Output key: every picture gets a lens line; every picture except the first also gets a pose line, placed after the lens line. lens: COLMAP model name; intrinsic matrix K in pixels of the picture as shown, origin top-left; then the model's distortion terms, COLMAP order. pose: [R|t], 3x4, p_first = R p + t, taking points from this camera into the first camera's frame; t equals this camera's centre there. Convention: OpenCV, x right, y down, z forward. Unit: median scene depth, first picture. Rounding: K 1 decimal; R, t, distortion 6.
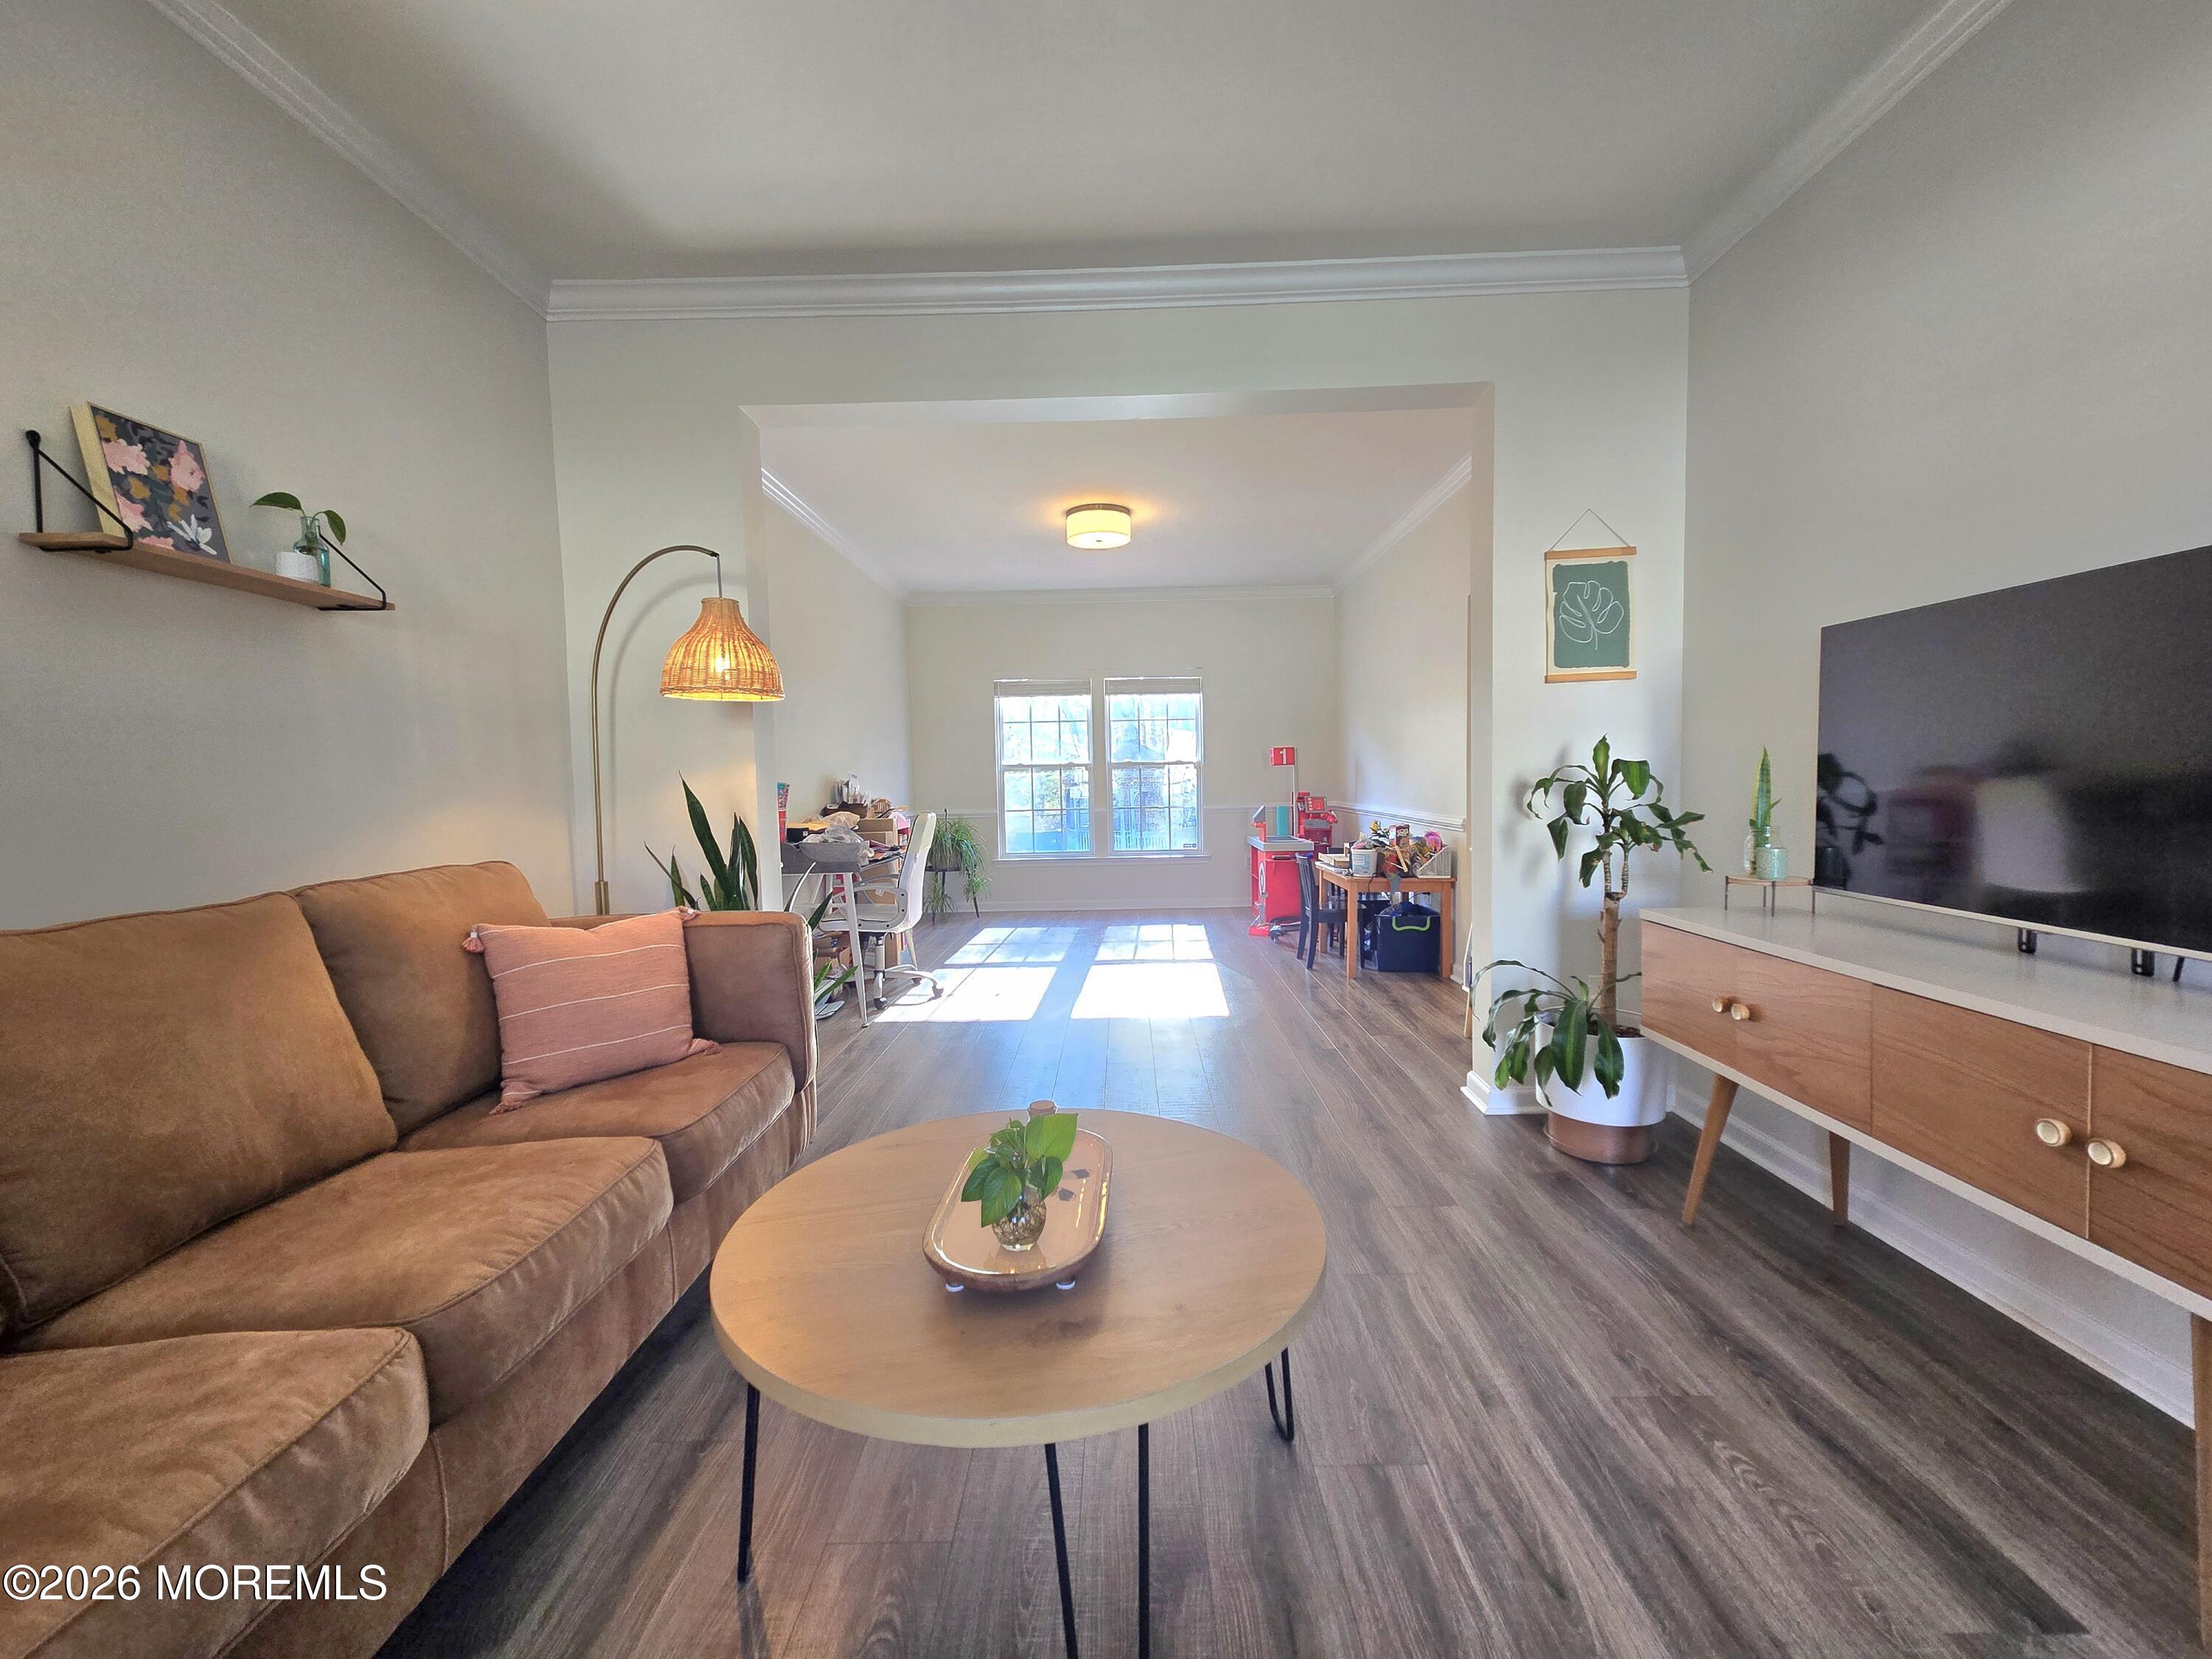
lens RADIAL K [[902.2, 0, 1107.2], [0, 902.2, 833.2], [0, 0, 1]] dist [0.000485, 0.000144]
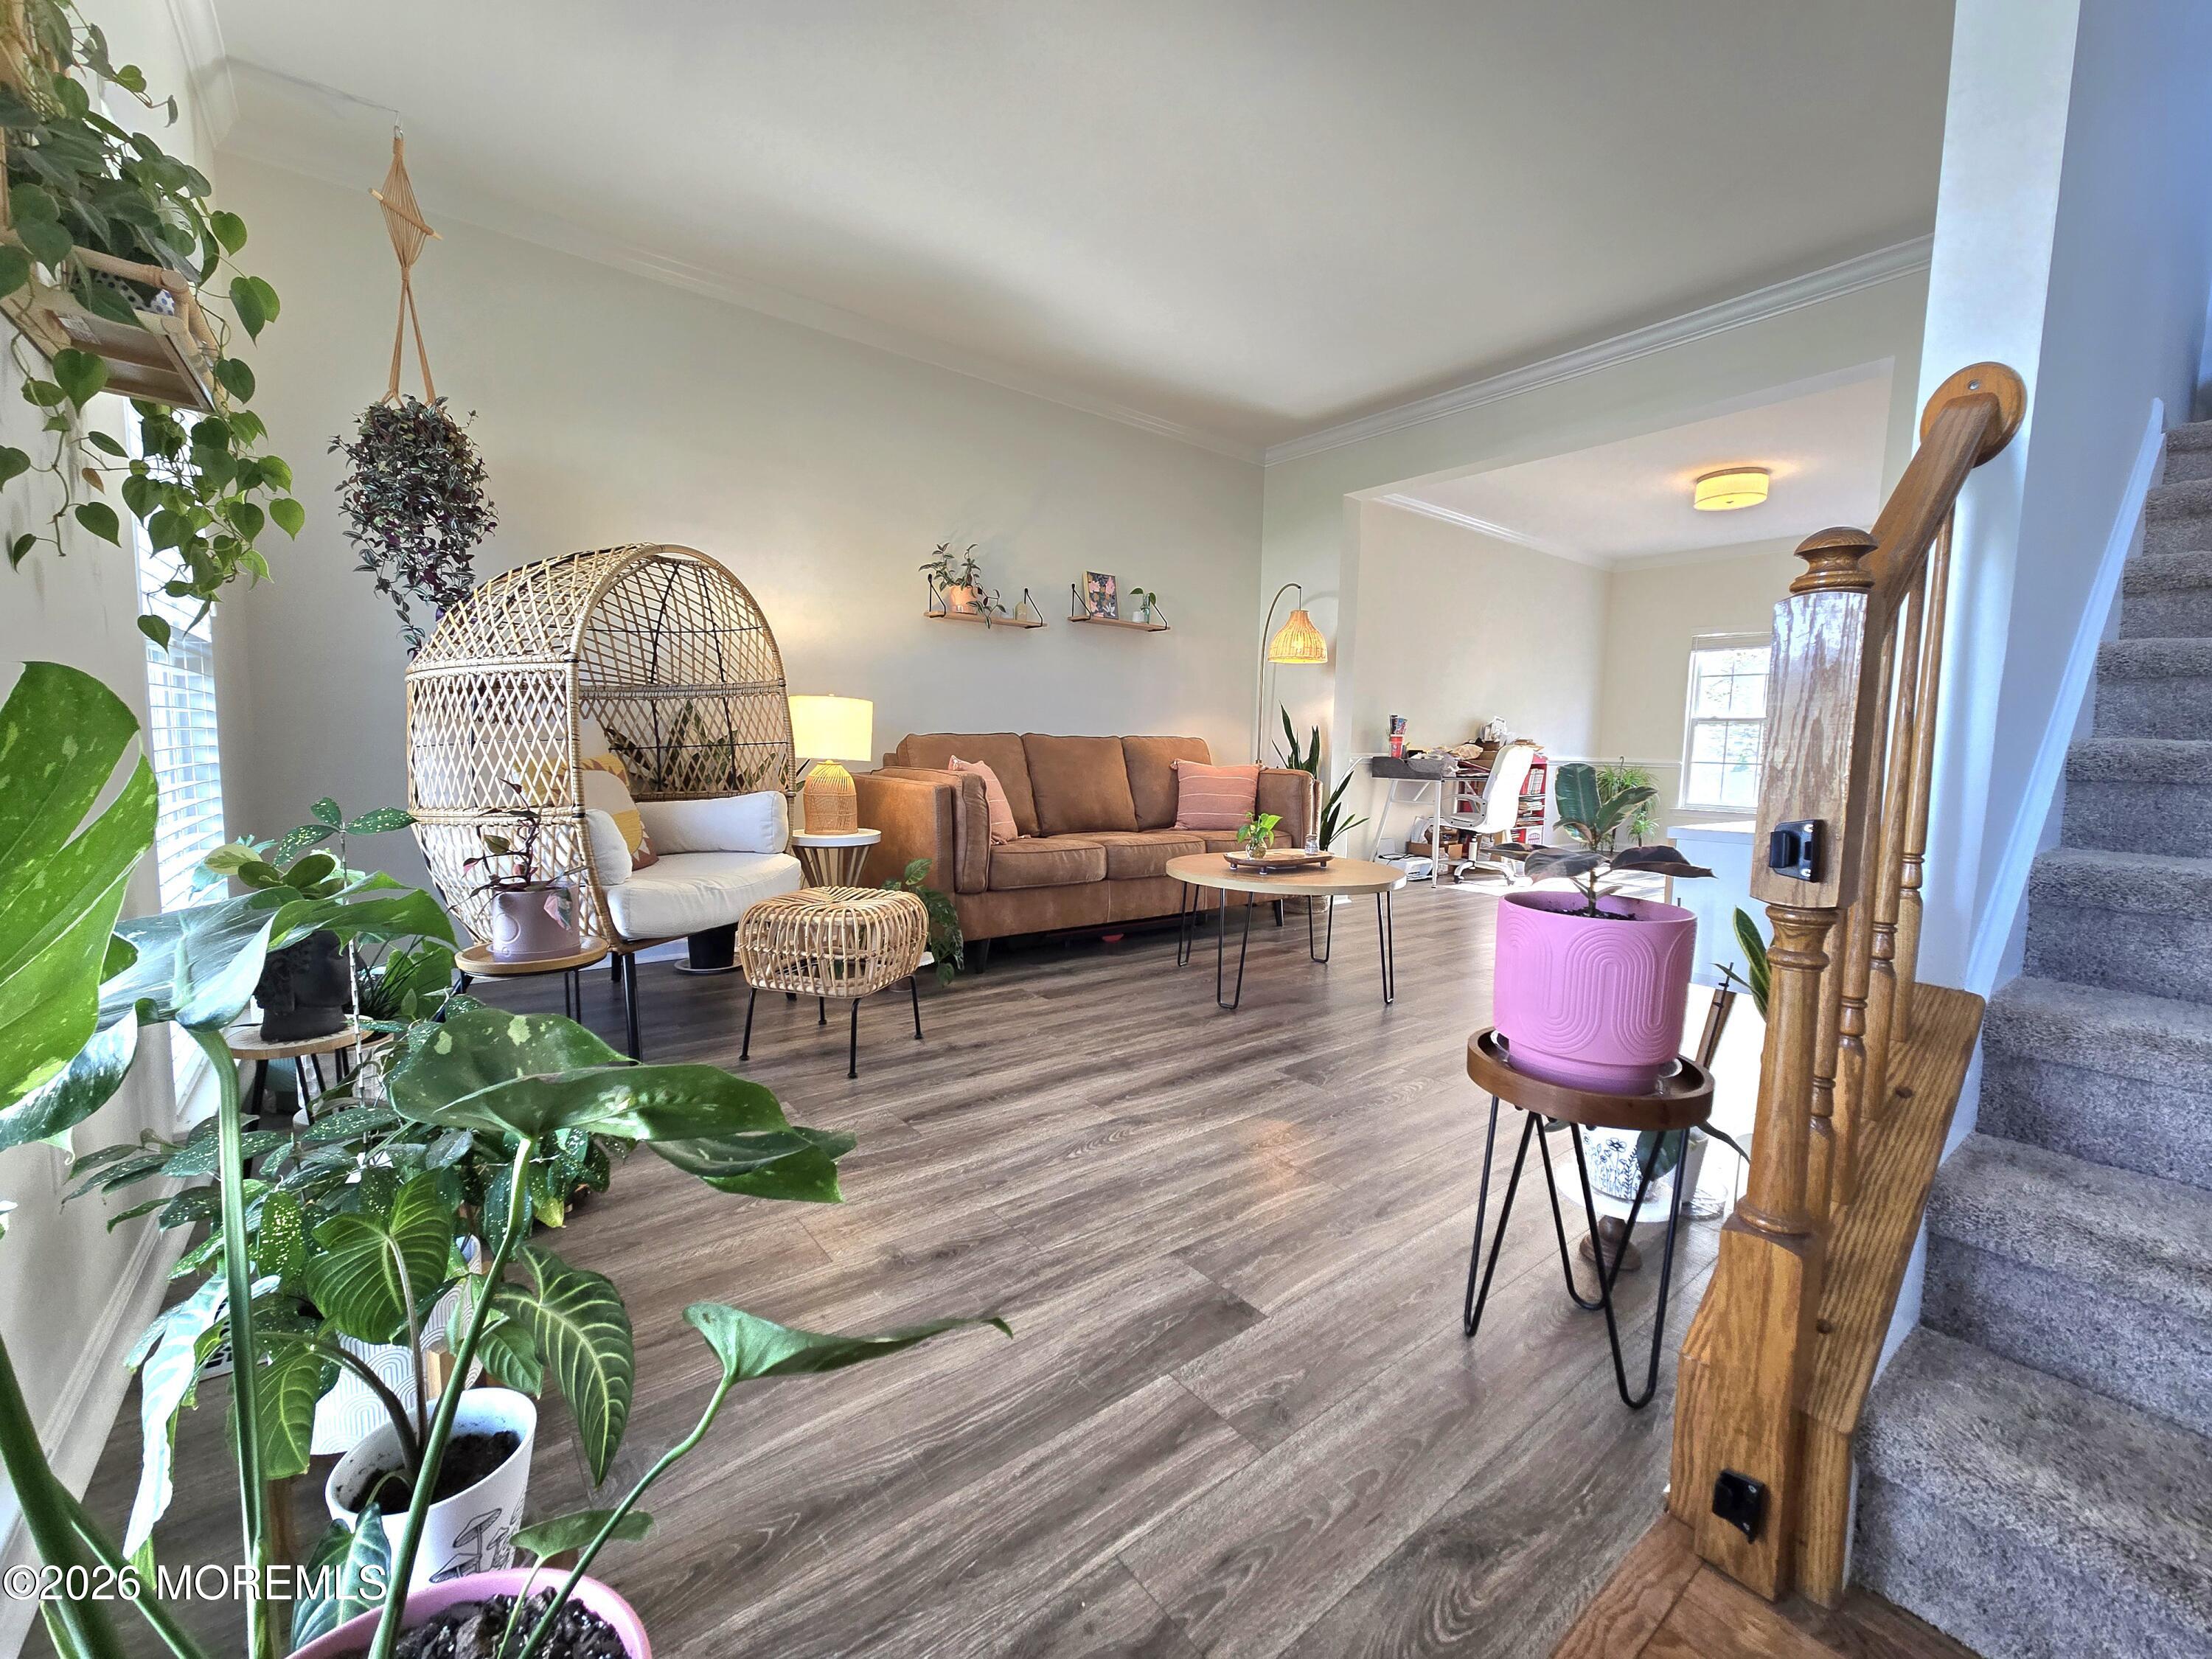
lens RADIAL K [[902.2, 0, 1107.2], [0, 902.2, 833.2], [0, 0, 1]] dist [0.000485, 0.000144]
pose [[0.625535, 0.116544, -0.771443, 1.115119], [-0.086636, 0.993041, 0.079772, 0.125744], [0.775371, 0.016935, 0.631279, -0.698504]]
